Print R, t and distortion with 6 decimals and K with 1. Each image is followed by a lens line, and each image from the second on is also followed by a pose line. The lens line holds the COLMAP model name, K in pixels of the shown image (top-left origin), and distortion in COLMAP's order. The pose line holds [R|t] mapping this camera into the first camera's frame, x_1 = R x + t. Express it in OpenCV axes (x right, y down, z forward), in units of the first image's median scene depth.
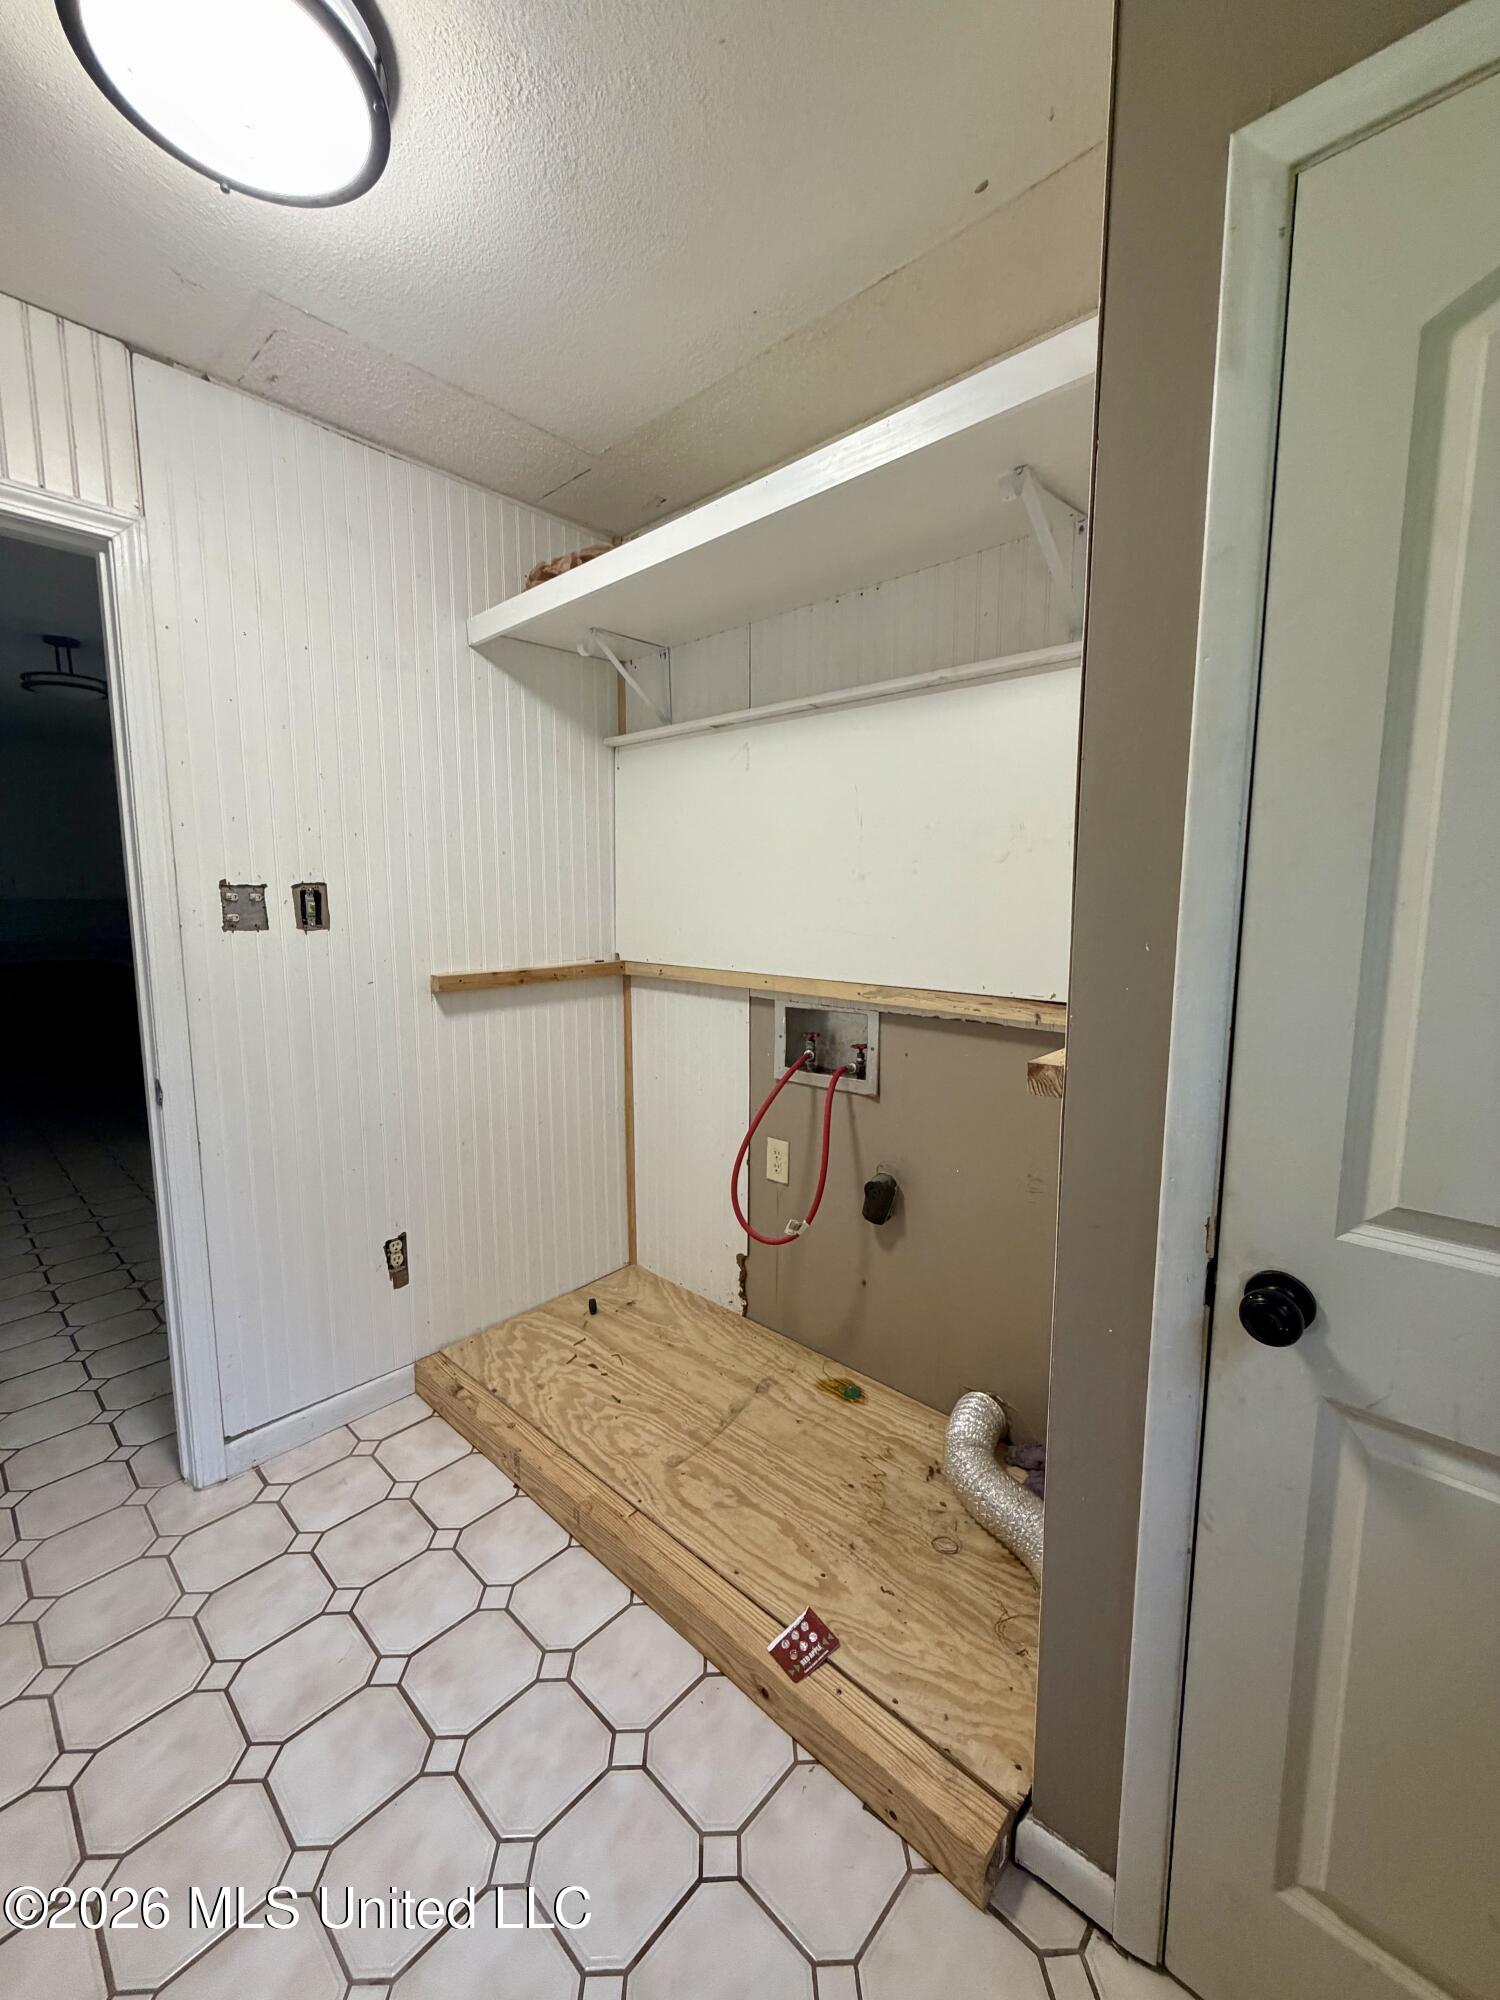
lens RADIAL K [[798.6, 0, 747.9], [0, 798.6, 994.6], [0, 0, 1]] dist [-0.001392, 0.000584]
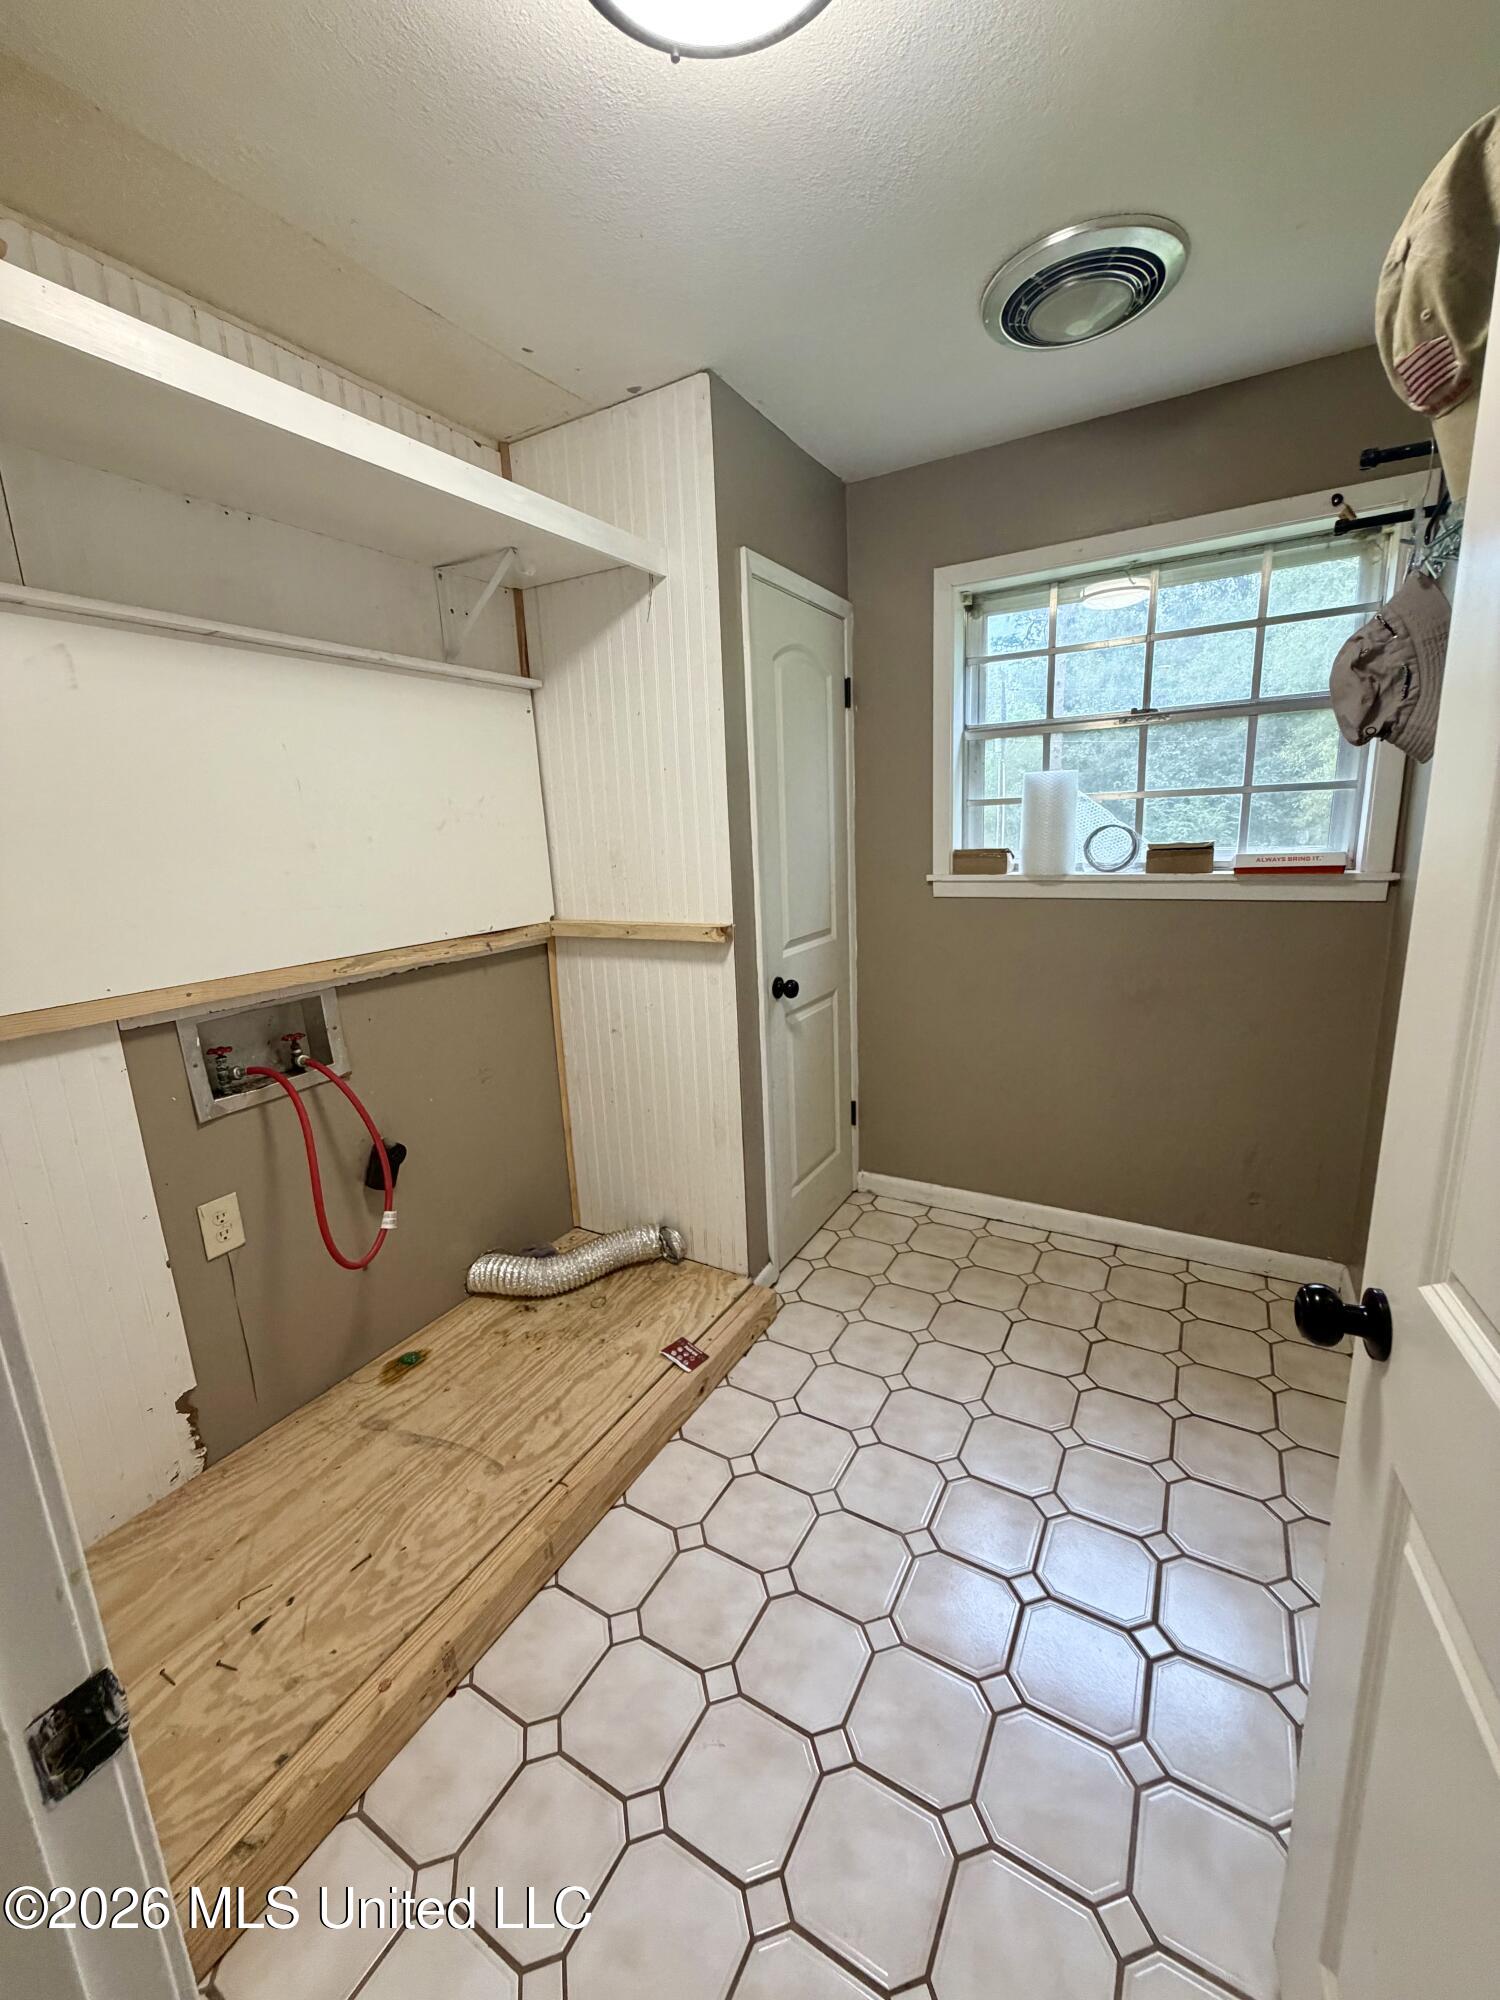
lens RADIAL K [[798.6, 0, 748.7], [0, 798.6, 998.5], [0, 0, 1]] dist [-0.001392, 0.000584]
pose [[-0.215433, -0.202118, 0.955373, -0.915683], [0.162007, 0.957390, 0.239076, -0.121174], [-0.962986, 0.206282, -0.173509, 0.734090]]
